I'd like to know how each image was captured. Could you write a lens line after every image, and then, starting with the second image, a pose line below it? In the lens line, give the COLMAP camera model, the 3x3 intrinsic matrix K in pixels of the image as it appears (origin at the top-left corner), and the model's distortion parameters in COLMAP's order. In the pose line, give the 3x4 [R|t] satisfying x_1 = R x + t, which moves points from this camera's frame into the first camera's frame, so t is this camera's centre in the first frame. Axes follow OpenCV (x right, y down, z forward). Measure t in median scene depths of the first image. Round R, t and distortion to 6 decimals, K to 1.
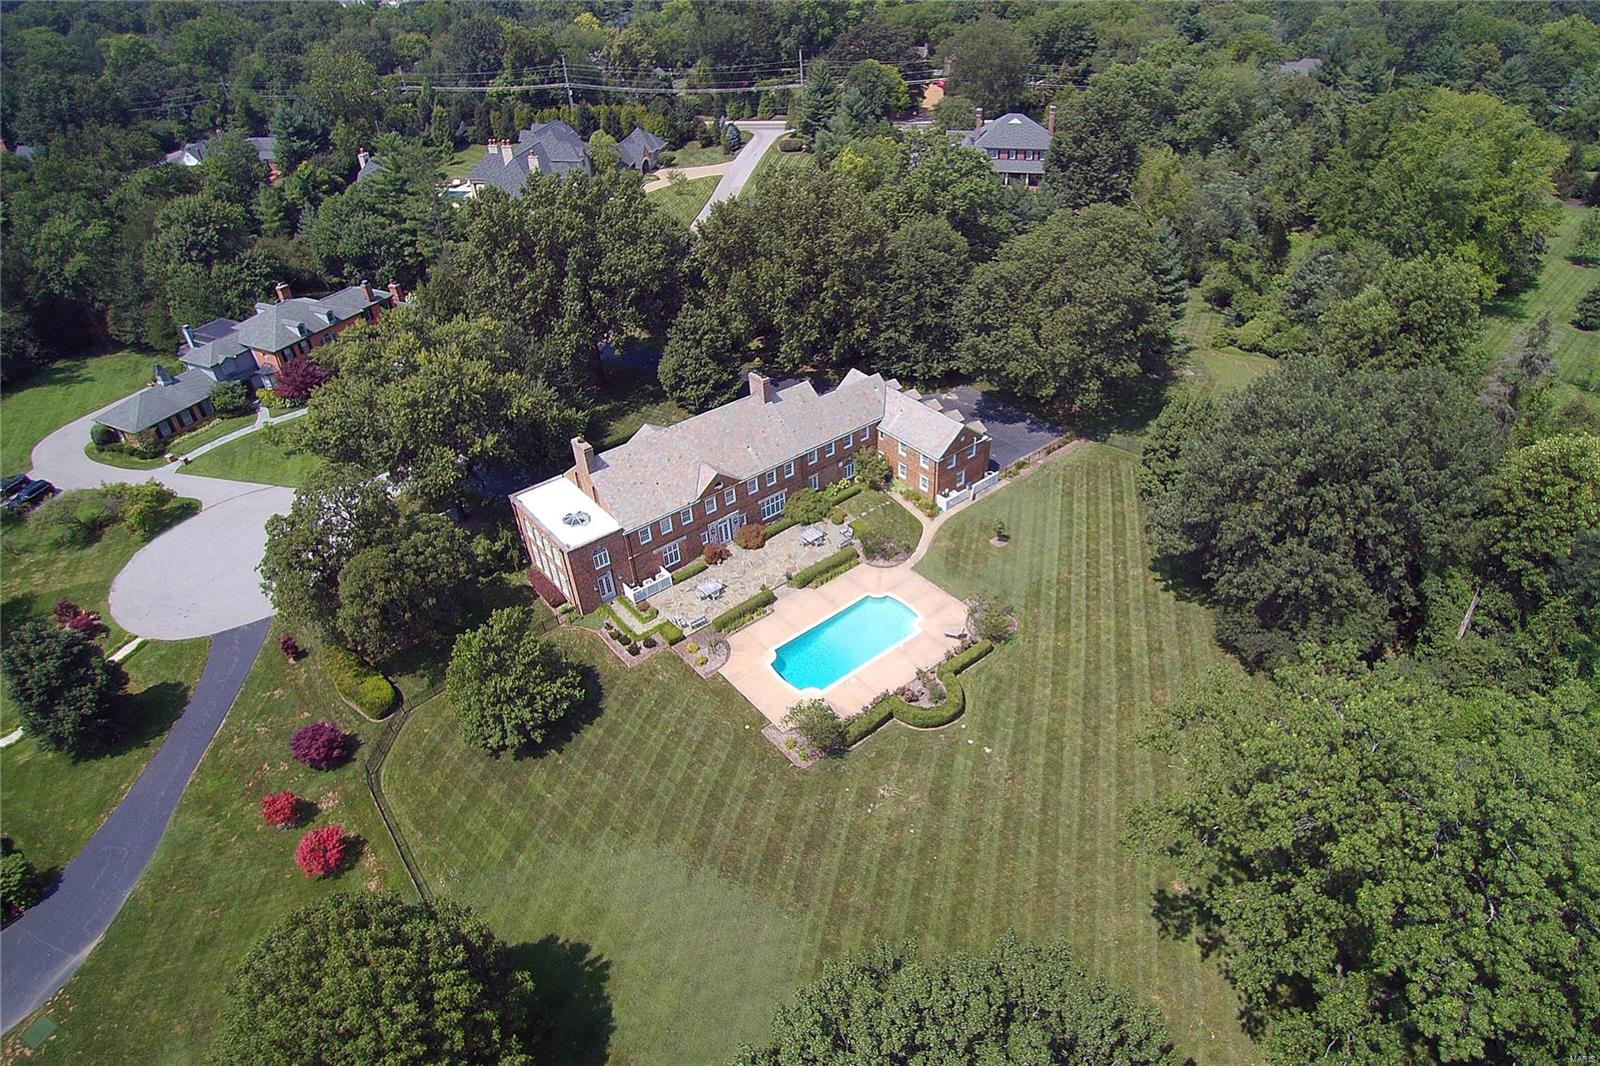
lens RADIAL K [[975.4, 0, 868.8], [0, 975.4, 536.6], [0, 0, 1]] dist [-0.030669, -0.017184]
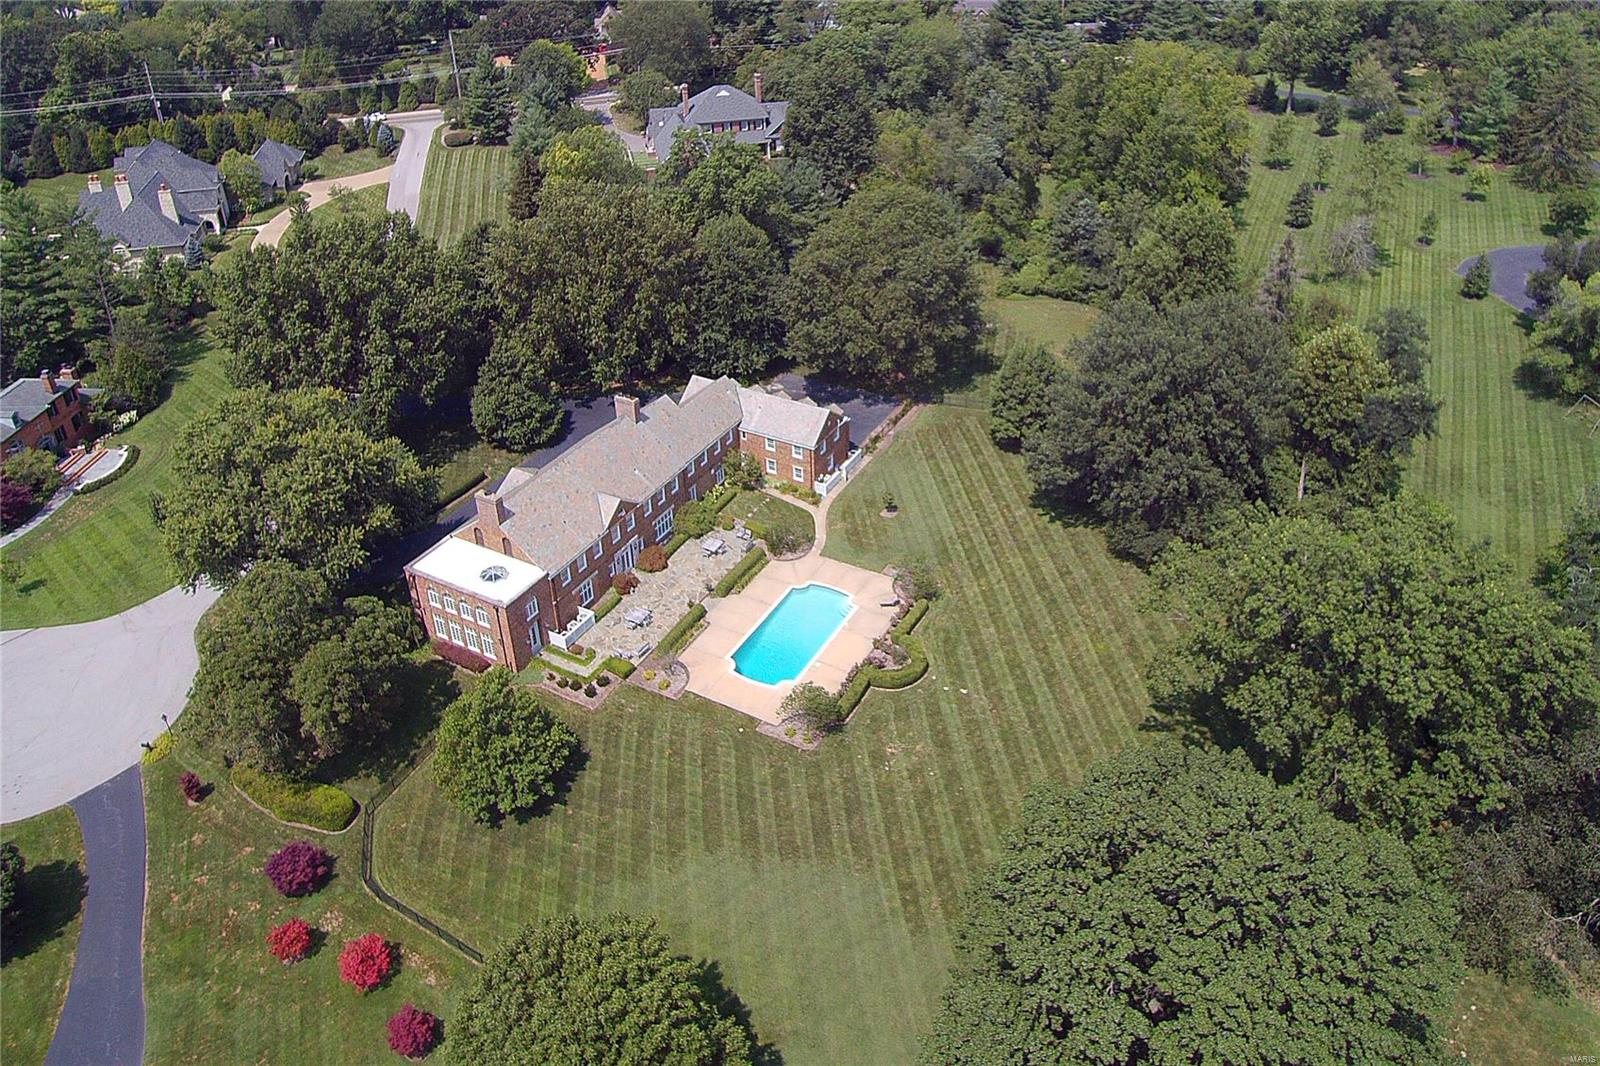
lens RADIAL K [[1259.5, 0, 877.5], [0, 1259.5, 337.4], [0, 0, 1]] dist [-0.032108, -0.015122]
pose [[0.932460, -0.159640, 0.324087, -0.285656], [0.213144, 0.967407, -0.136725, 0.005128], [-0.291697, 0.196568, 0.936095, -0.294294]]
